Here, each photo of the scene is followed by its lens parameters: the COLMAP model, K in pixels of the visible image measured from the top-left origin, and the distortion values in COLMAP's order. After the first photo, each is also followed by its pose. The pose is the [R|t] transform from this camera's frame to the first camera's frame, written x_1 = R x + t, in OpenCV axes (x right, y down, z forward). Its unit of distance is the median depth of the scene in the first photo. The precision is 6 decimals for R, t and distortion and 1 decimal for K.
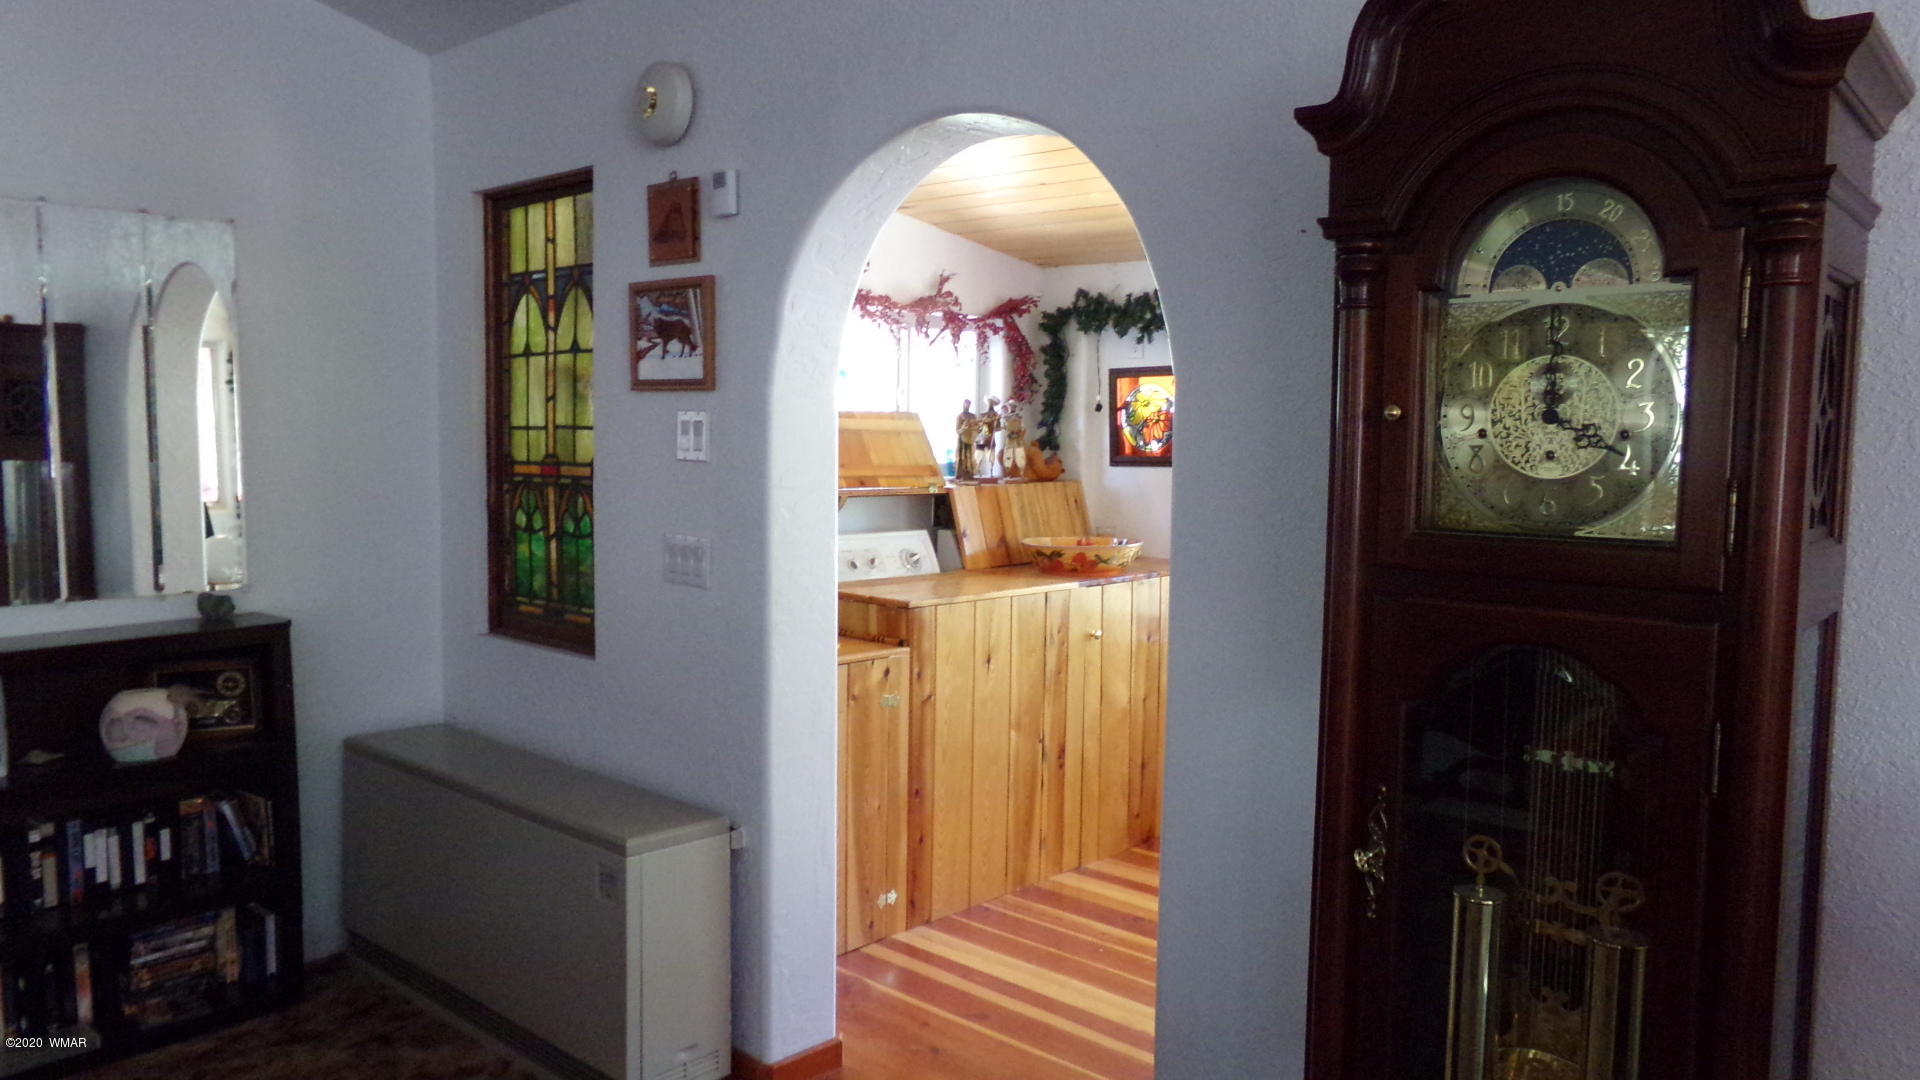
lens RADIAL K [[1356.6, 0, 963.4], [0, 1356.6, 545.3], [0, 0, 1]] dist [0.034146, 0.002823]
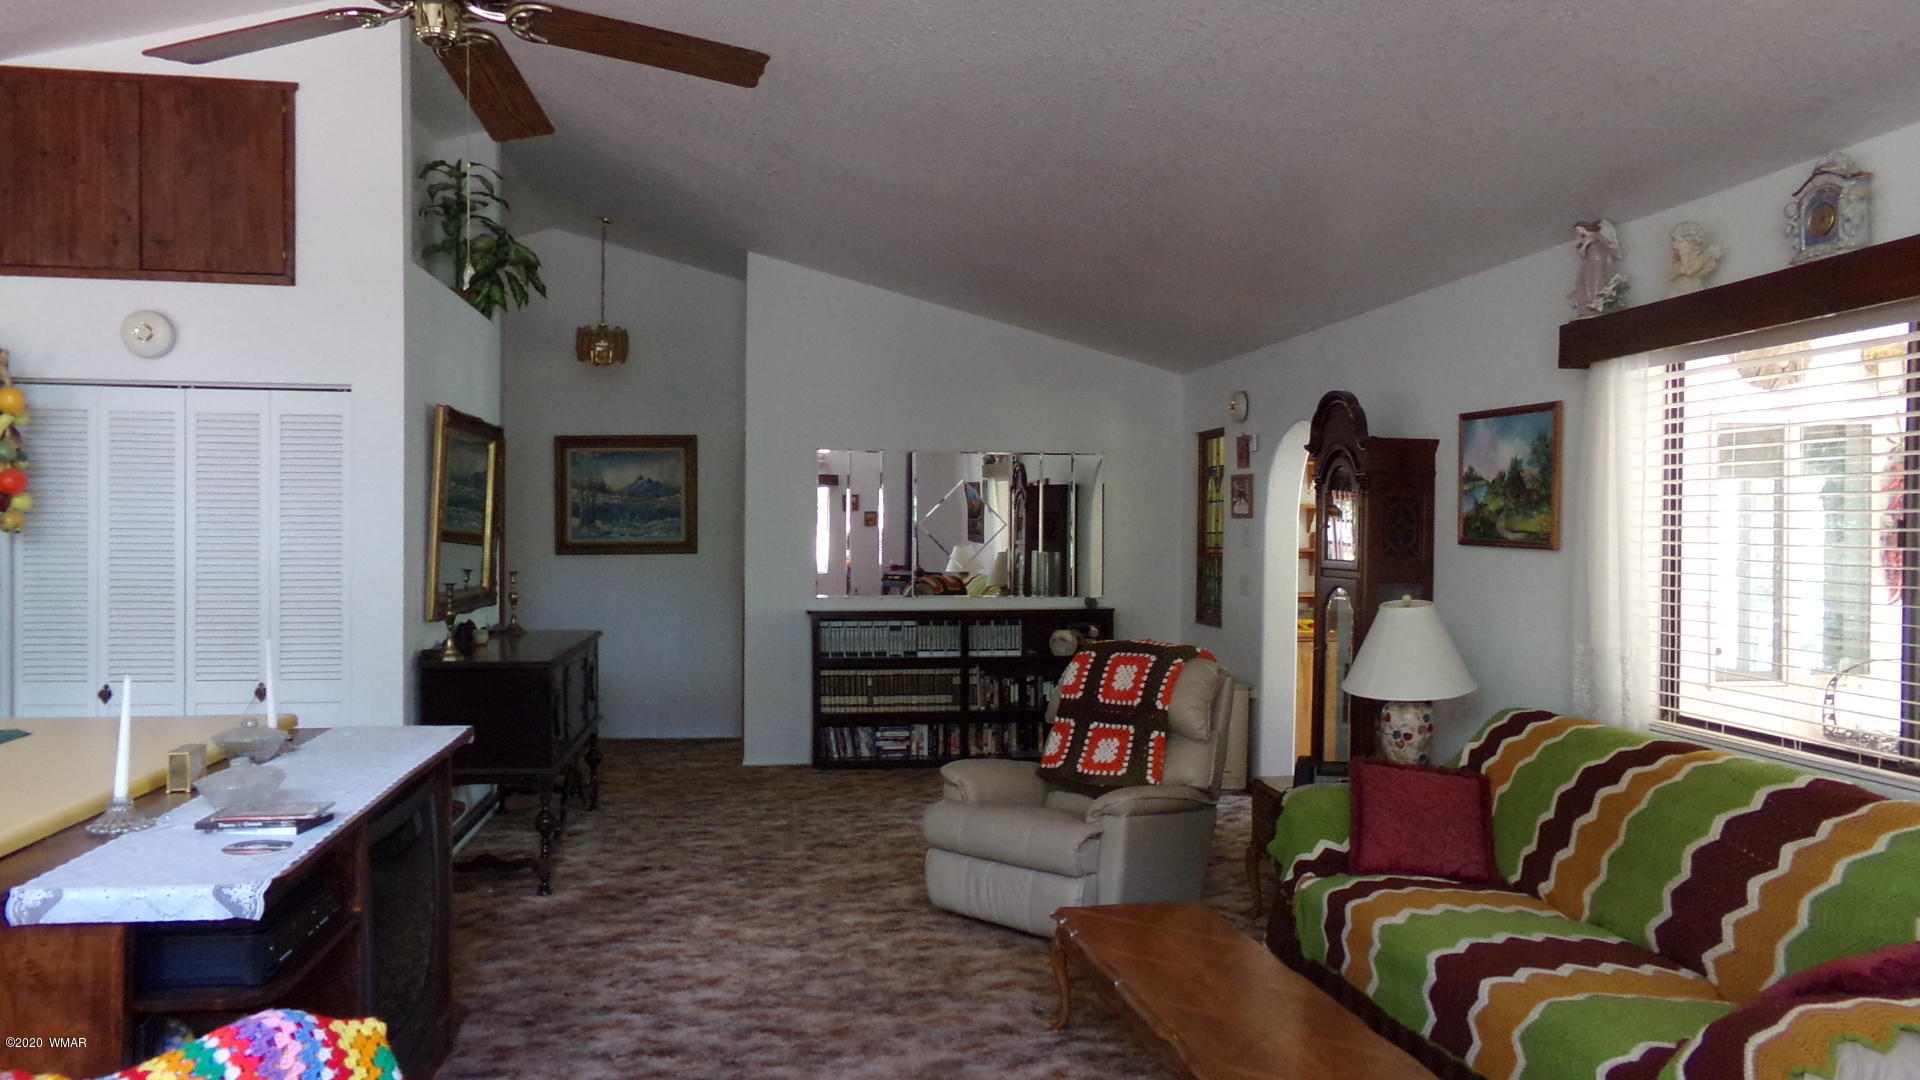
lens RADIAL K [[1362.6, 0, 941.8], [0, 1362.6, 532.6], [0, 0, 1]] dist [-0.094970, 0.157708]
pose [[0.768754, 0.005125, -0.639524, 0.827695], [-0.061765, 0.995889, -0.066265, 0.095718], [0.636555, 0.090441, 0.765910, -1.084655]]
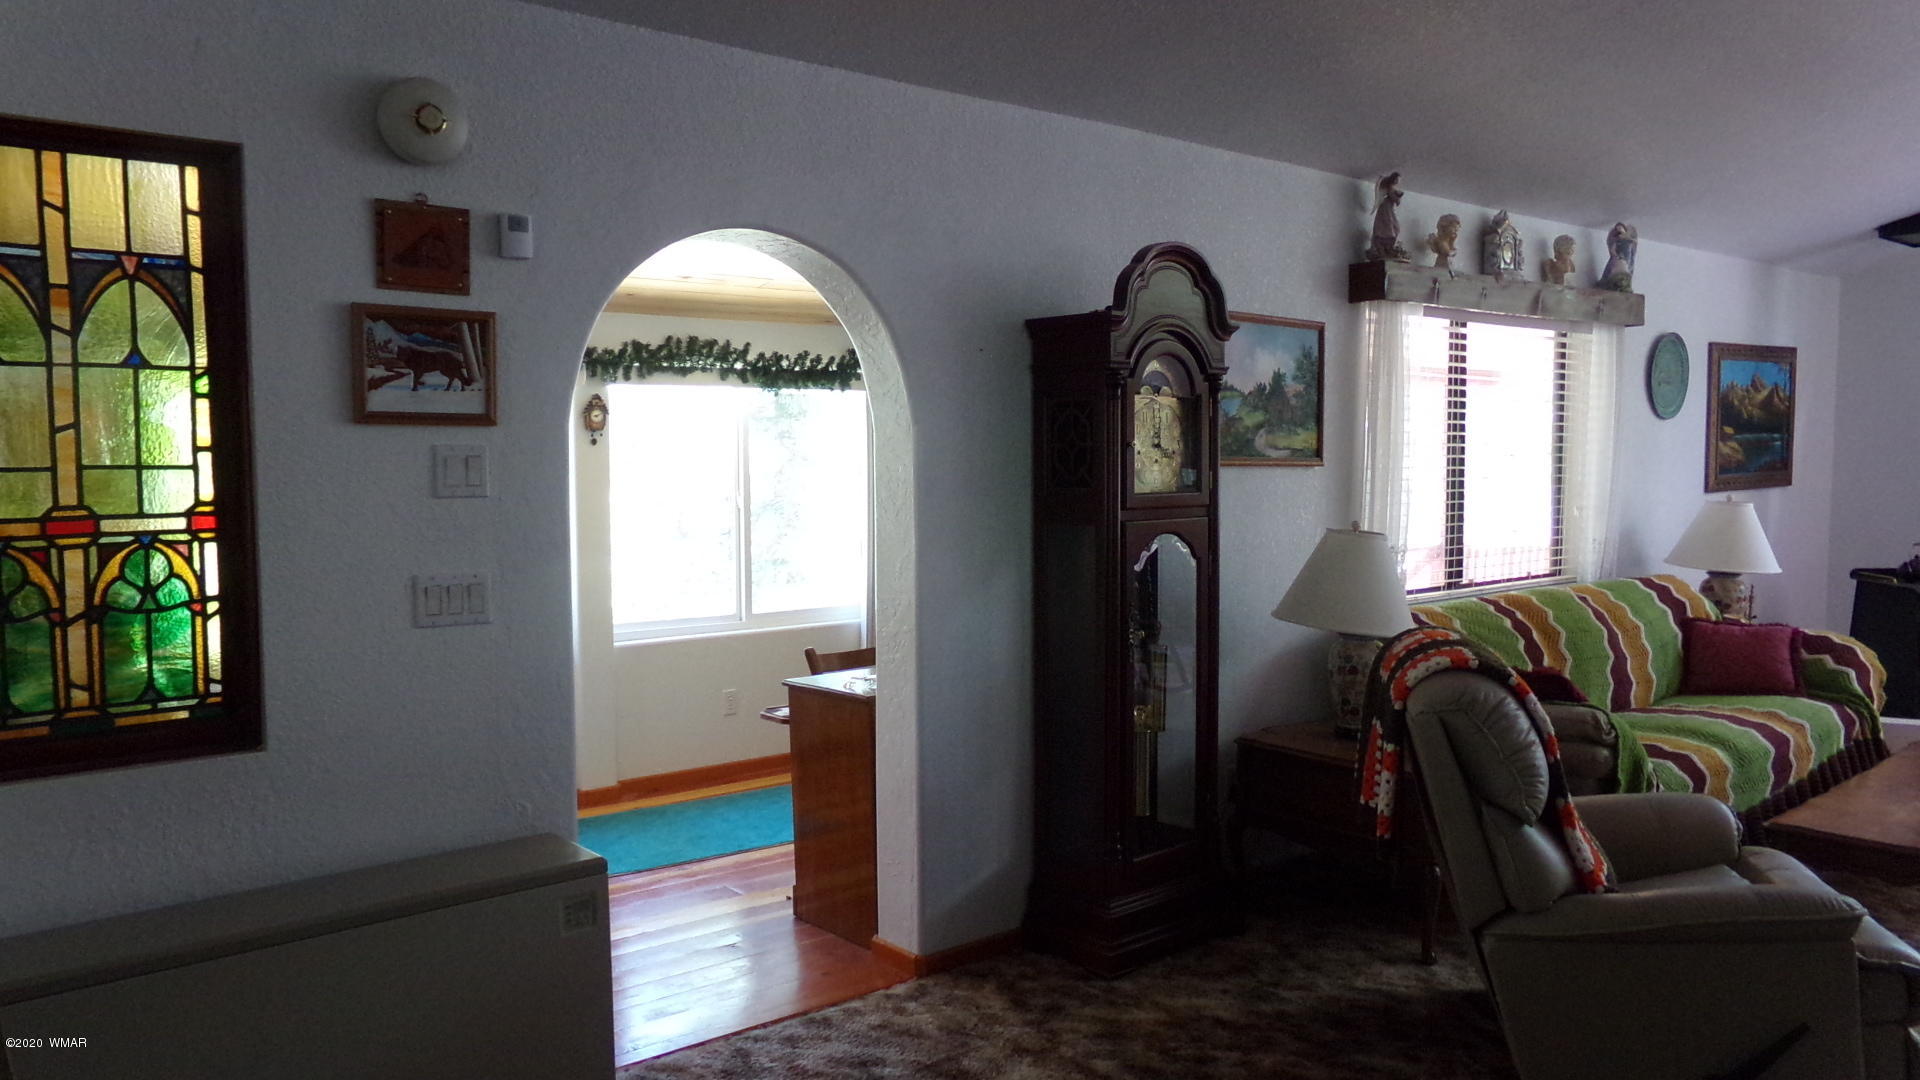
lens RADIAL K [[1362.6, 0, 941.8], [0, 1362.6, 532.6], [0, 0, 1]] dist [-0.094970, 0.157708]
pose [[0.154859, -0.073496, 0.985199, -0.925714], [0.084087, 0.994591, 0.060980, -0.056827], [-0.984352, 0.073399, 0.160201, 0.431533]]
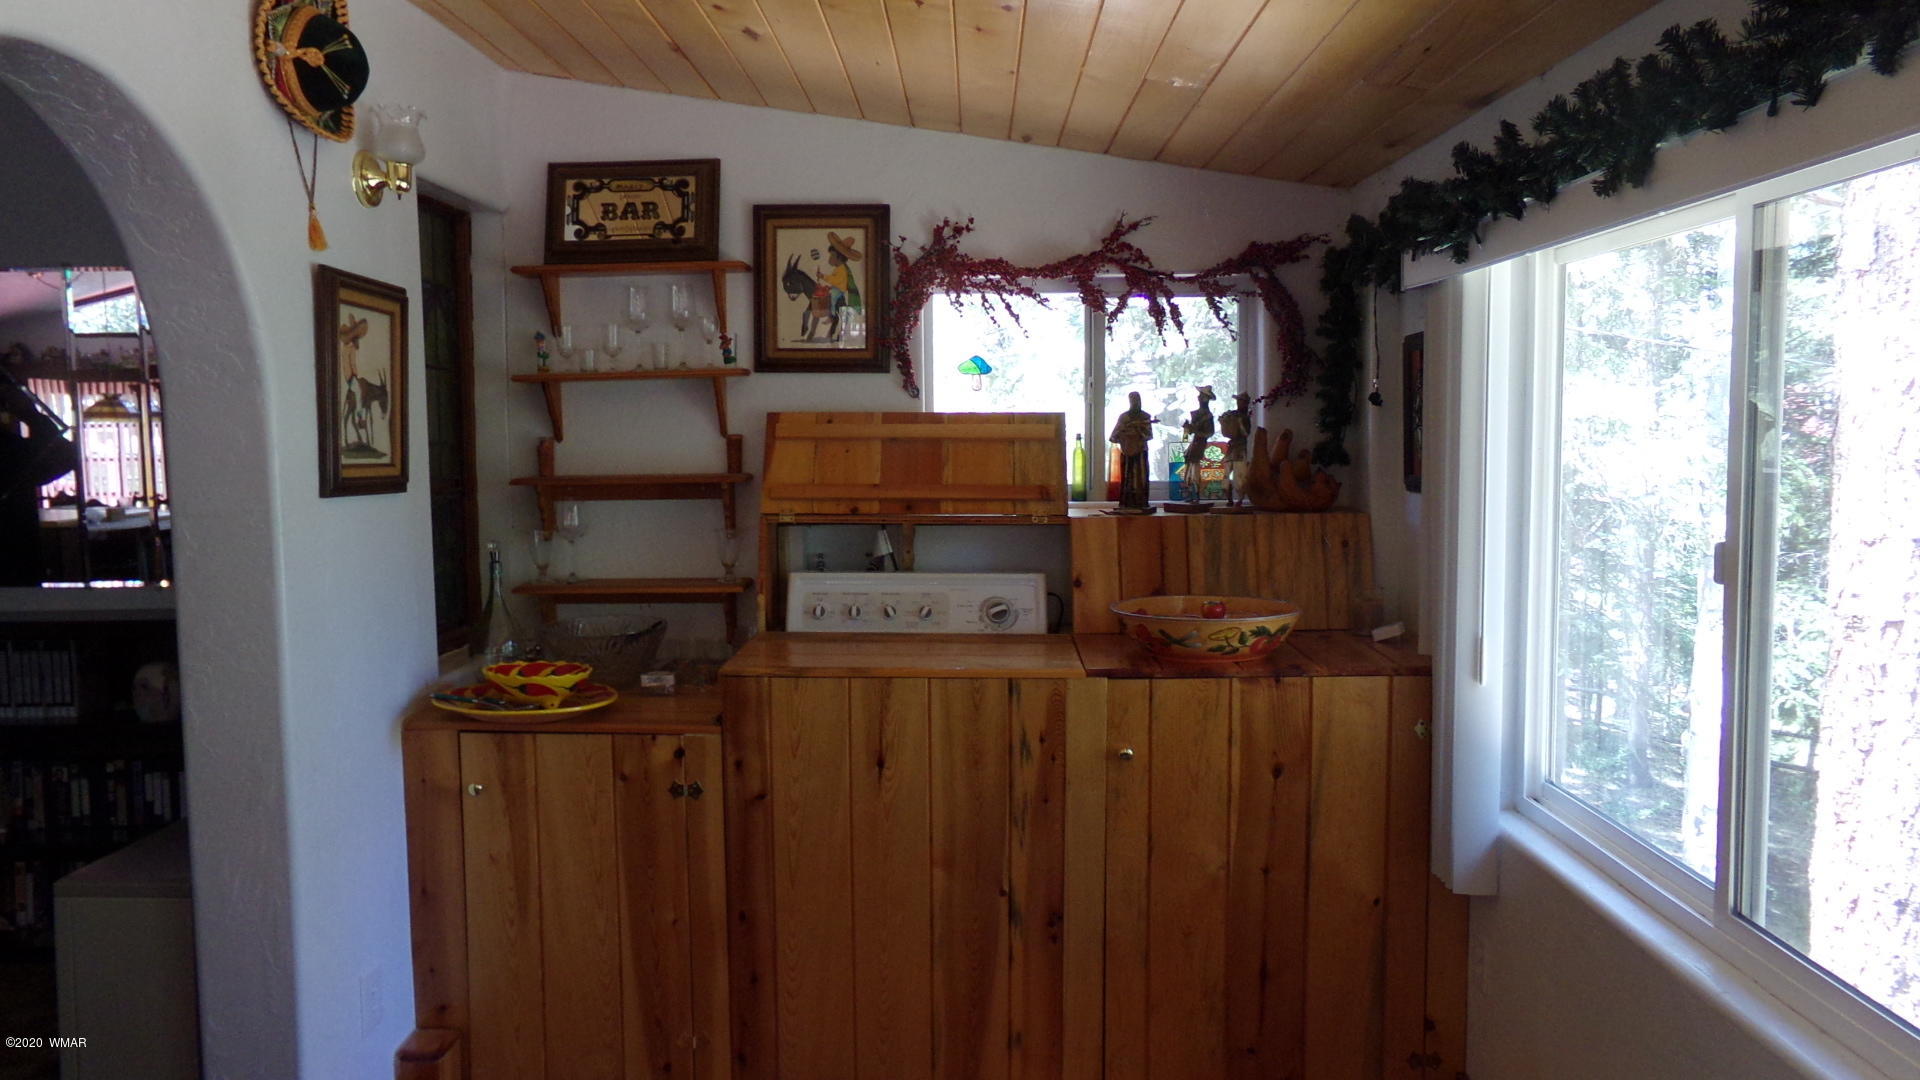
lens RADIAL K [[1393.8, 0, 950.2], [0, 1393.8, 544.7], [0, 0, 1]] dist [-0.005464, -0.000157]
pose [[0.659199, 0.054986, -0.749955, 0.698470], [-0.051375, 0.998286, 0.028036, -0.062834], [0.750211, 0.020048, 0.660894, 0.640880]]
